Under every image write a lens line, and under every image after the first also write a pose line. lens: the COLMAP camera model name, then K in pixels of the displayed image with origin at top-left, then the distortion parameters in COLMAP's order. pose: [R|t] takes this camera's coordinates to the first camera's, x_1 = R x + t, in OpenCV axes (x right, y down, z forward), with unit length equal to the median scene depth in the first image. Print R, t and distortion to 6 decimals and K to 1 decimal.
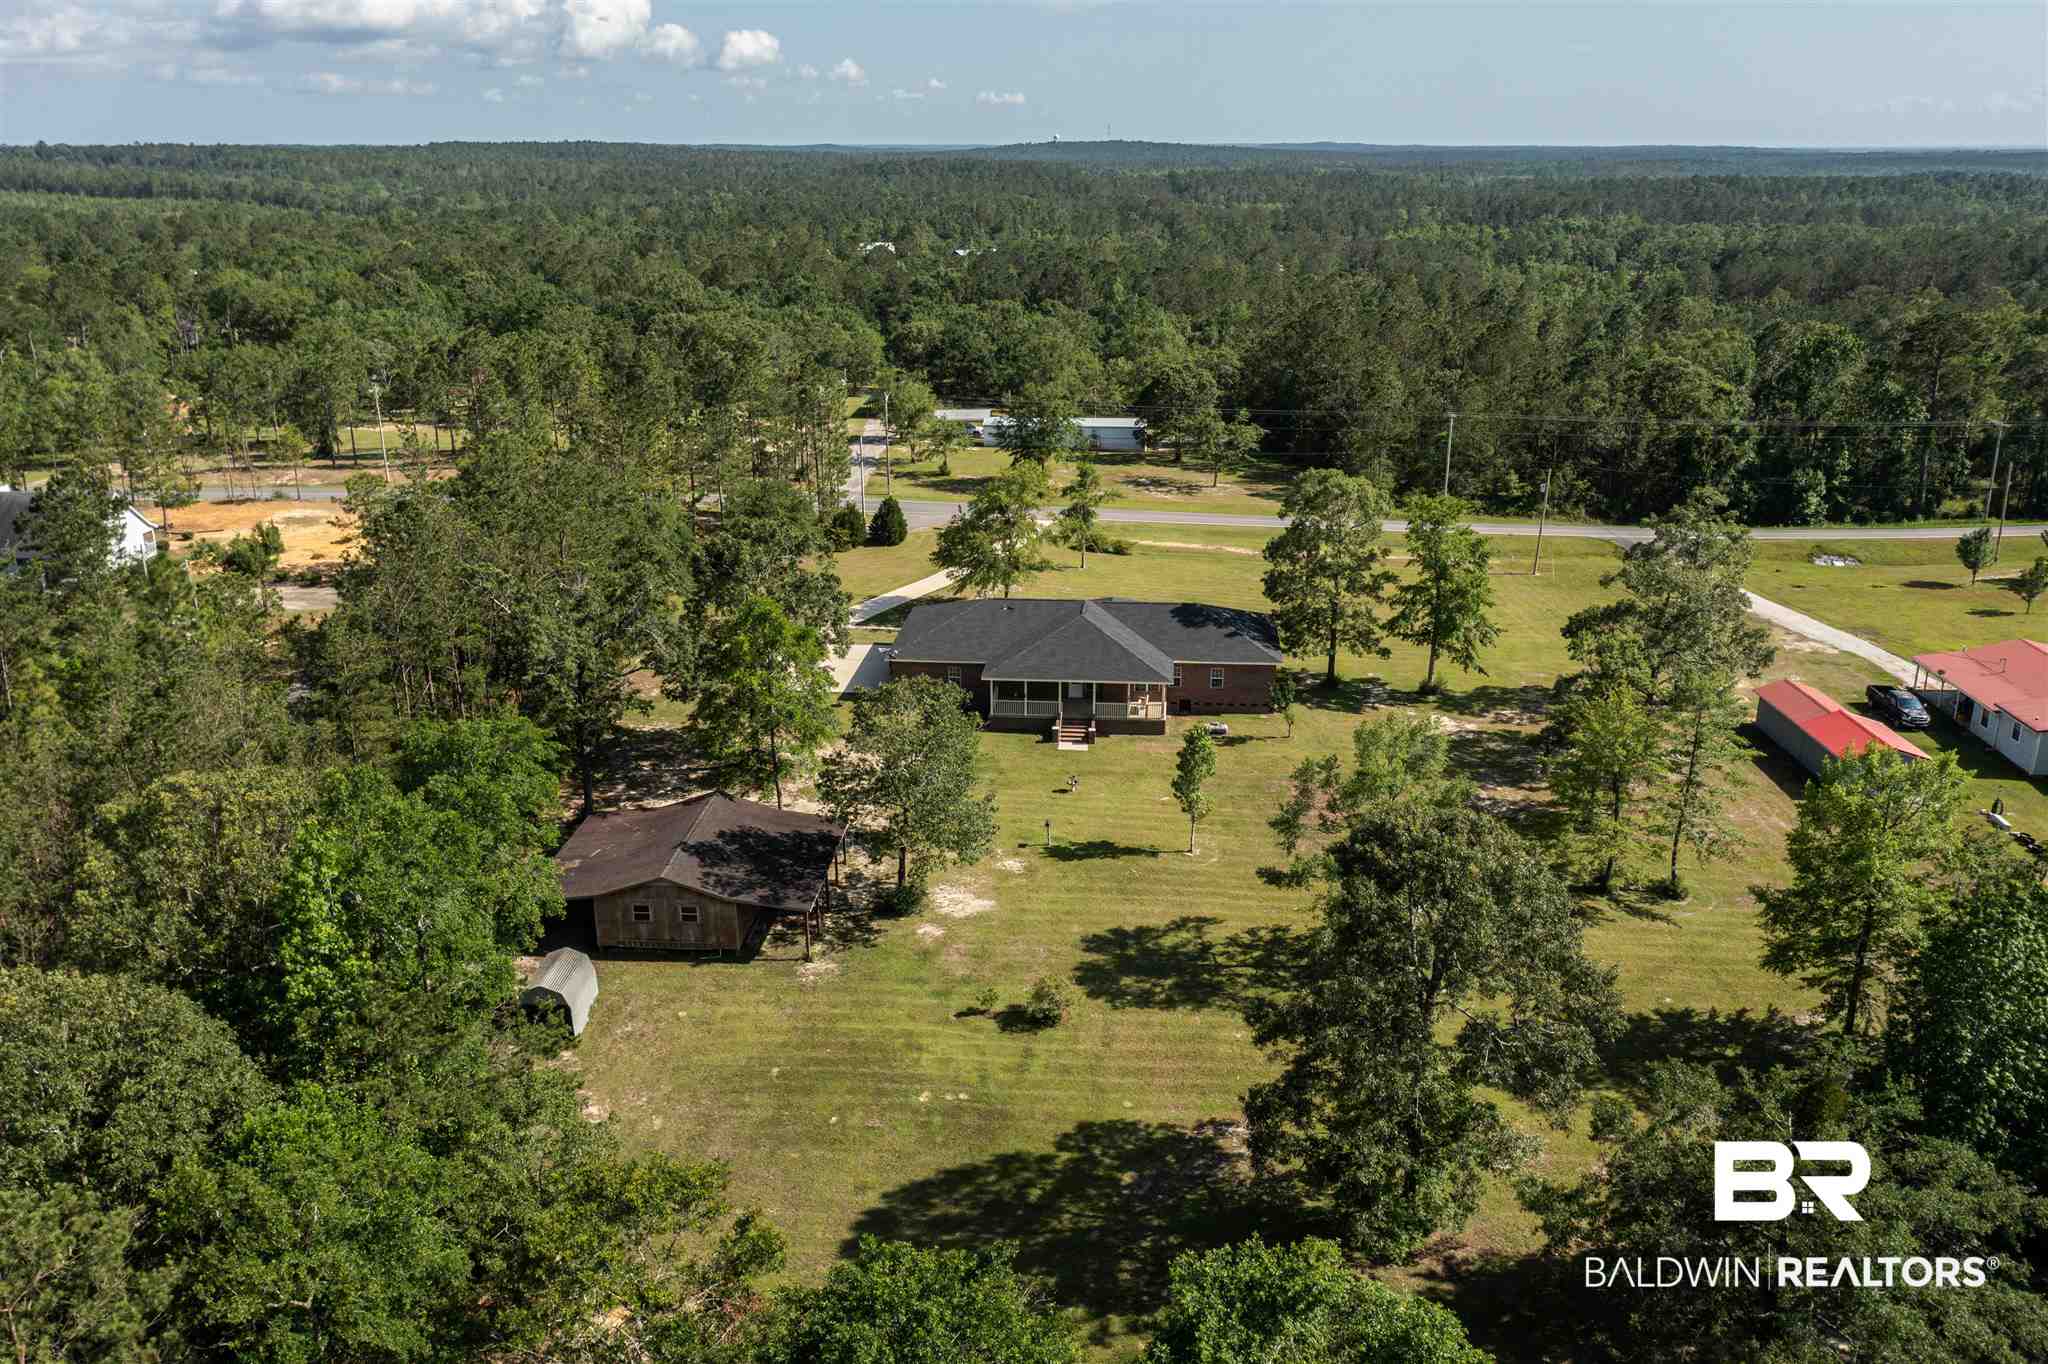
lens RADIAL K [[1612.8, 0, 1024.0], [0, 1612.8, 691.0], [0, 0, 1]] dist [-0.014714, 0.003494]
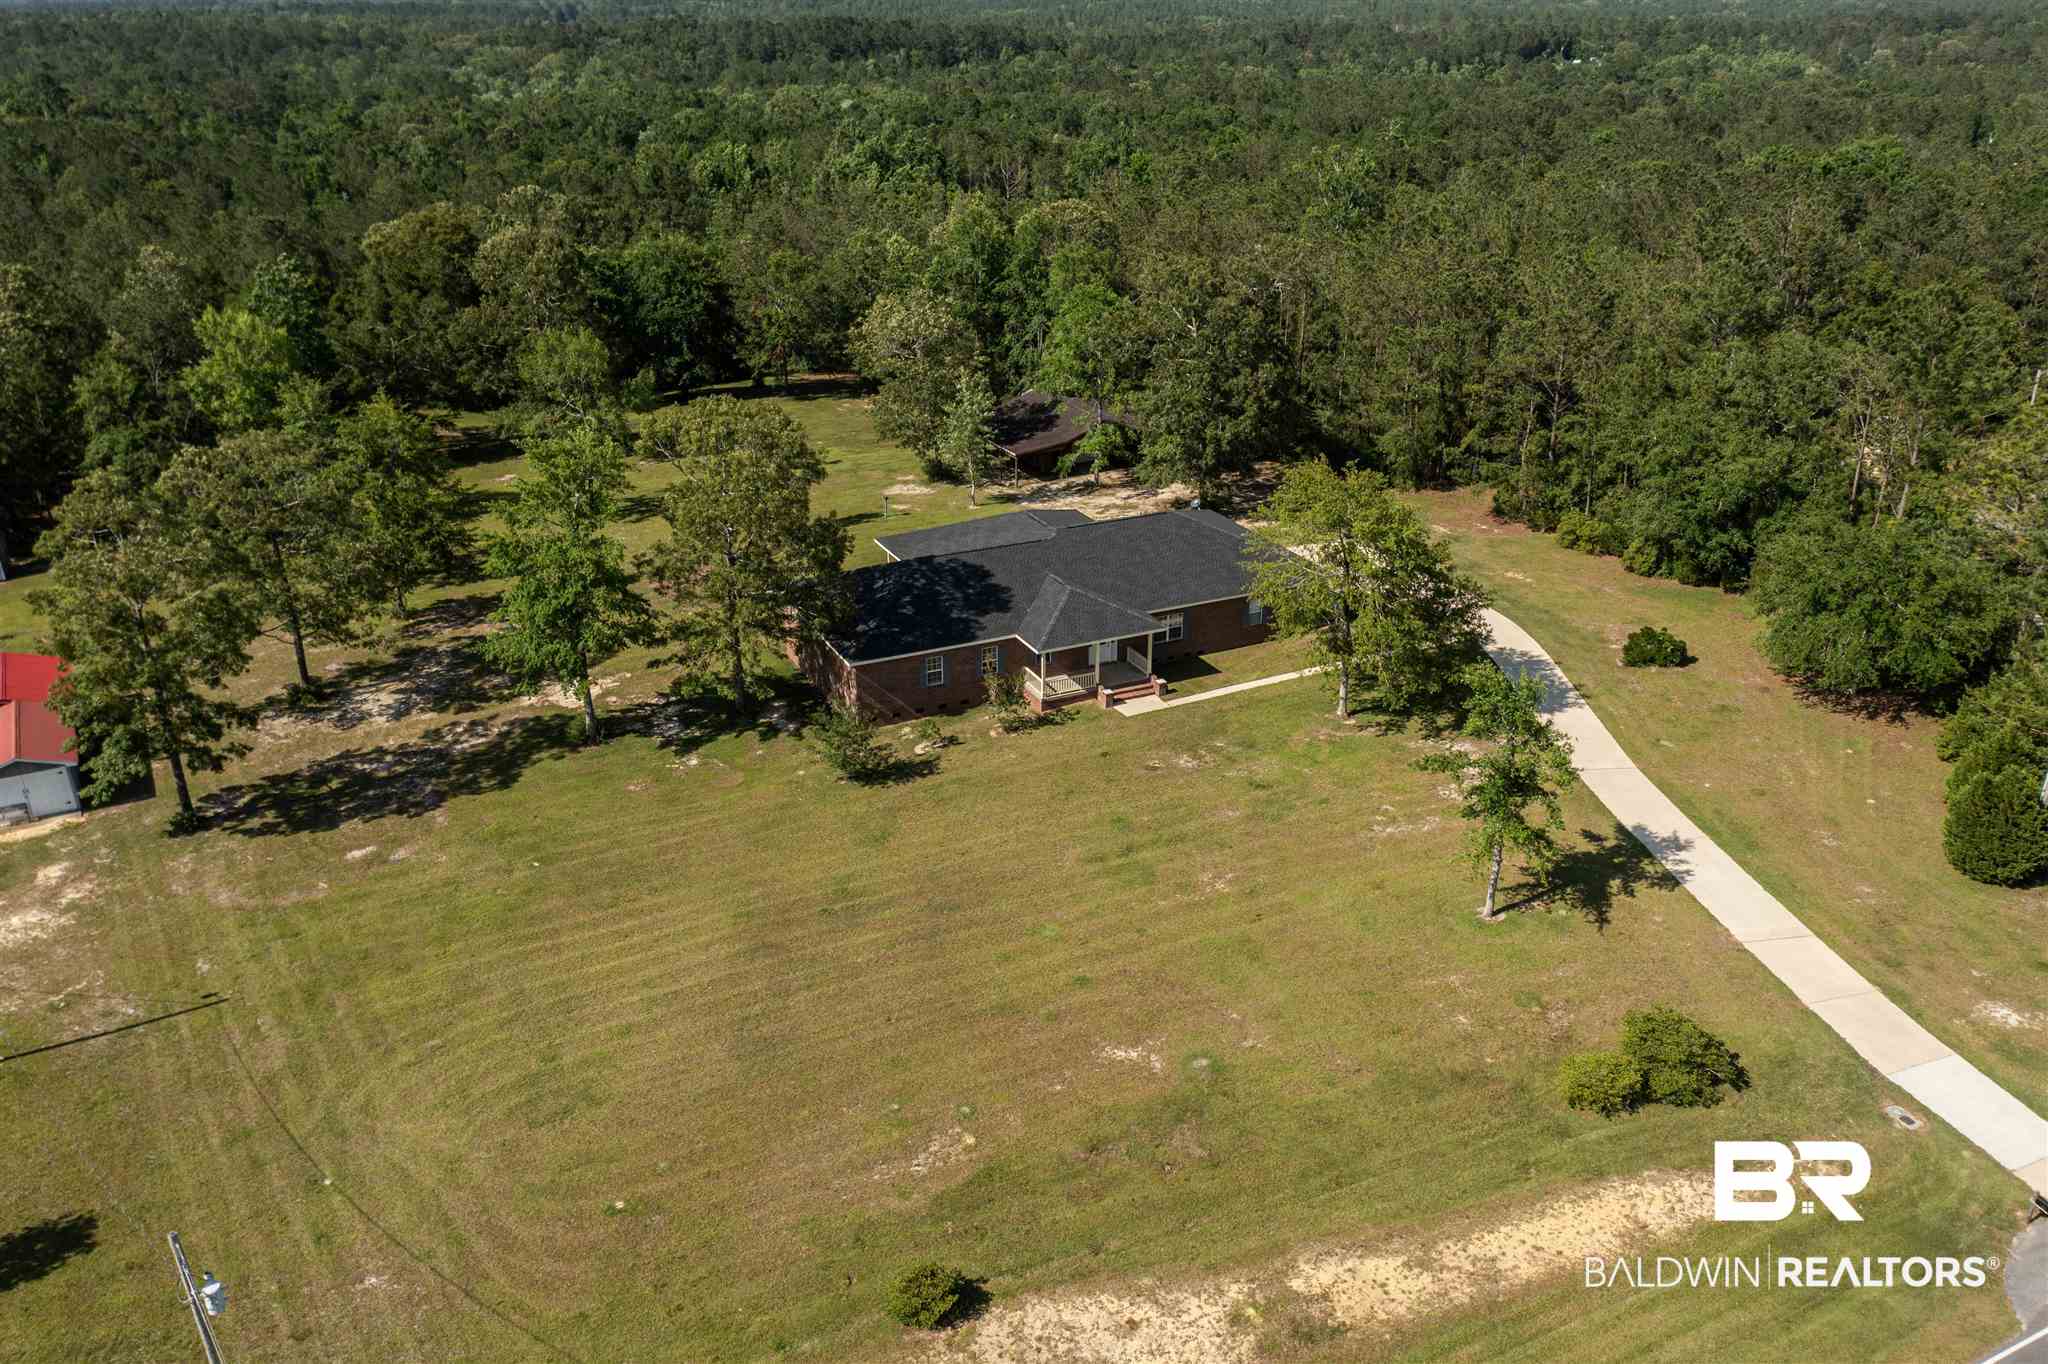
lens RADIAL K [[1612.8, 0, 1031.5], [0, 1612.8, 680.0], [0, 0, 1]] dist [-0.014714, 0.003494]
pose [[-0.857528, 0.211272, -0.469052, 0.439107], [-0.160702, 0.756135, 0.634378, -0.505524], [0.488692, 0.619374, -0.614455, 1.619934]]
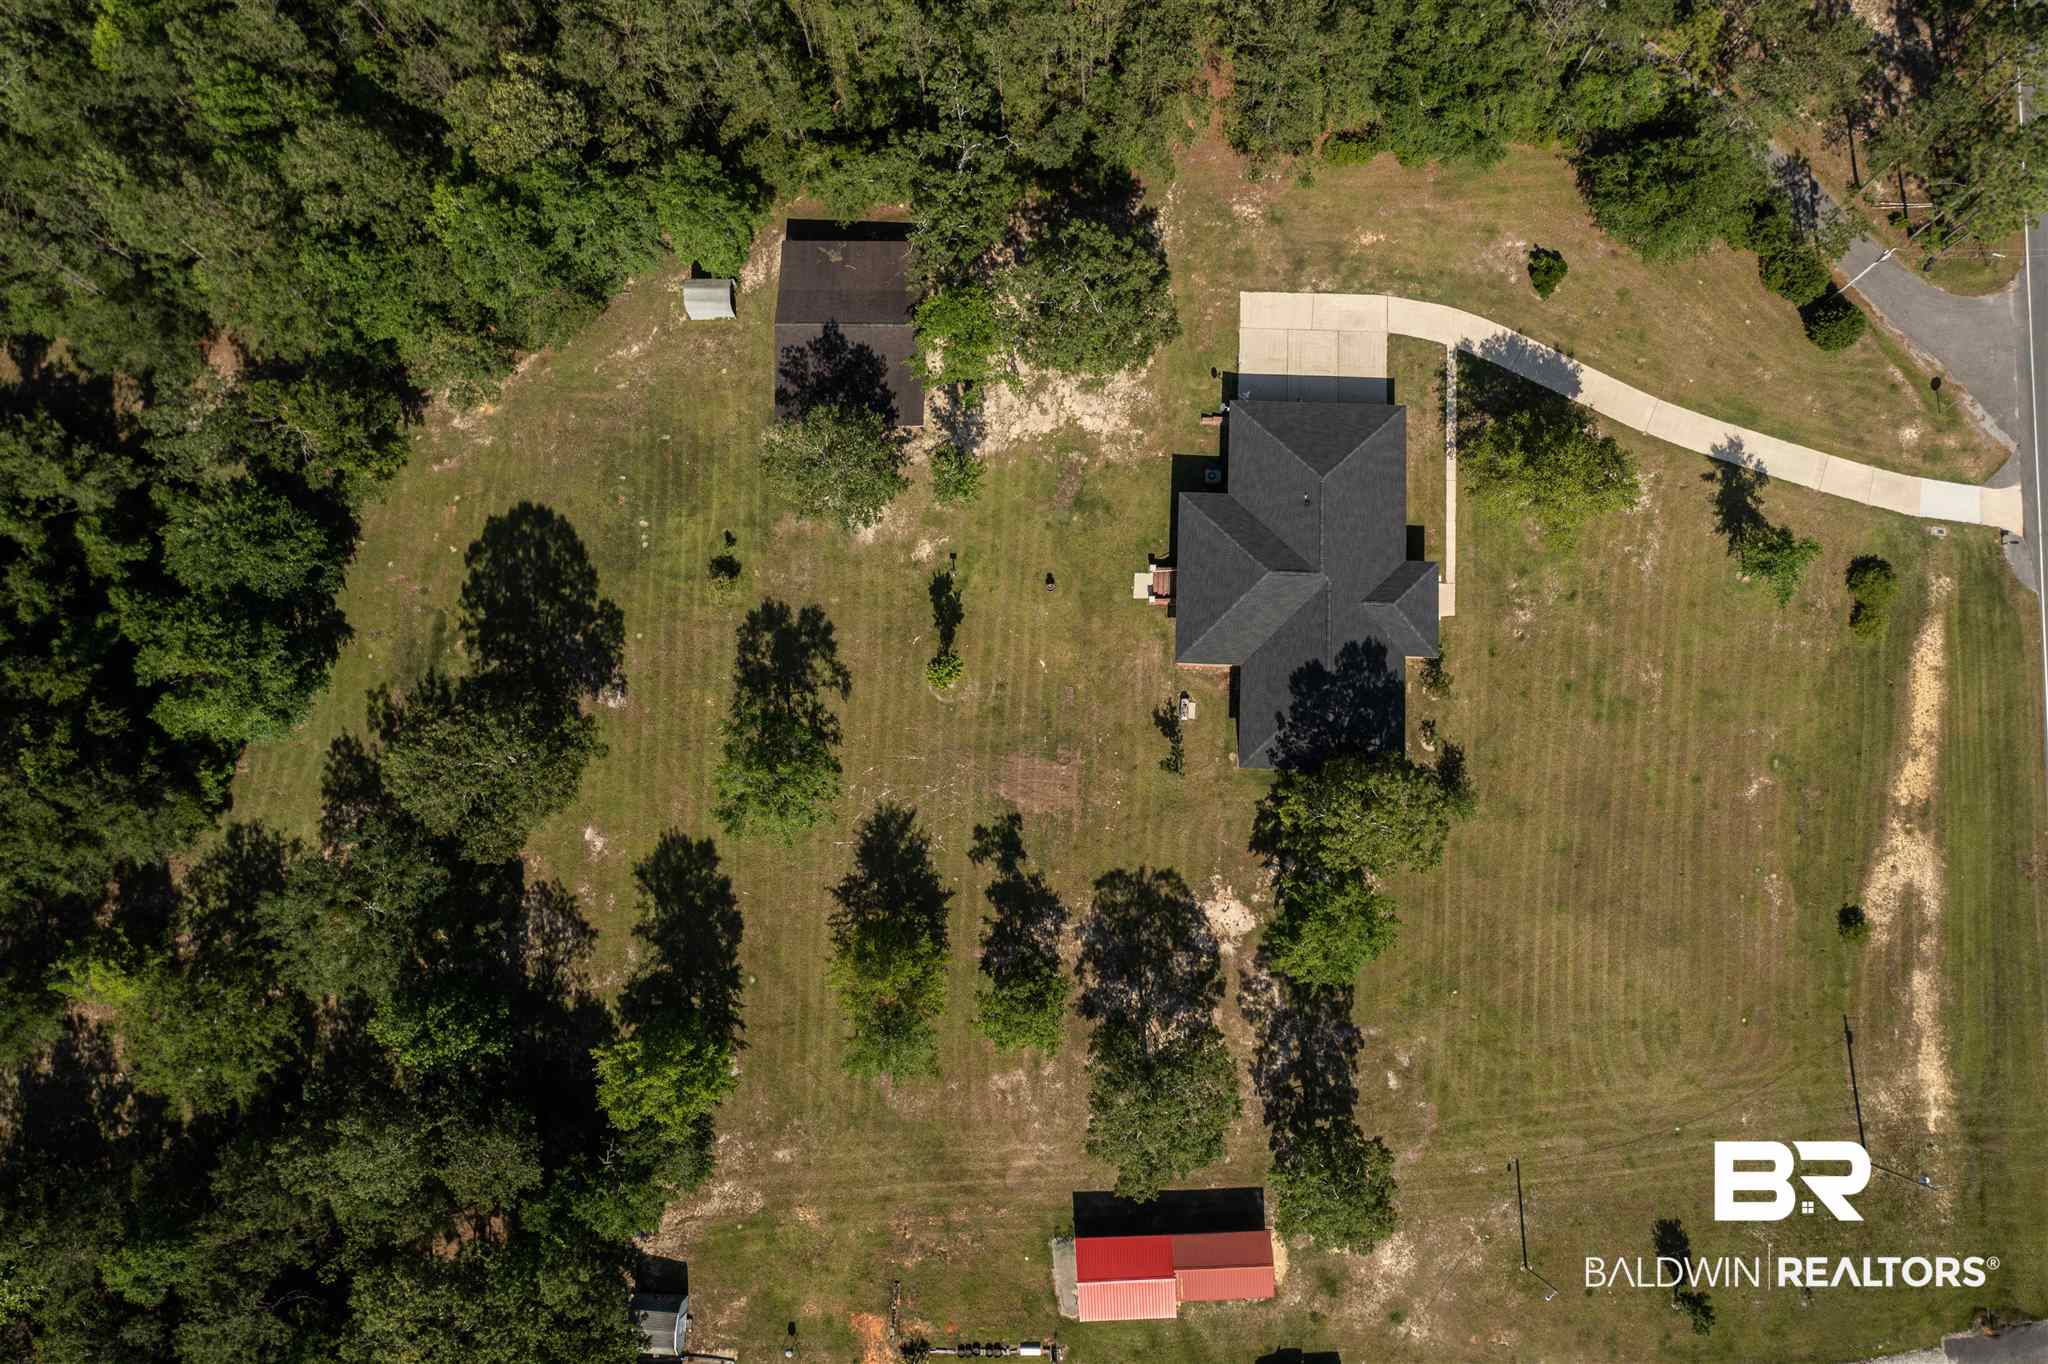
lens RADIAL K [[1612.8, 0, 1021.2], [0, 1612.8, 672.5], [0, 0, 1]] dist [-0.014714, 0.003494]
pose [[0.055717, 0.988339, -0.141708, 0.249211], [-0.297296, 0.151913, 0.942623, -1.014174], [0.953158, -0.010391, 0.302293, 0.569293]]
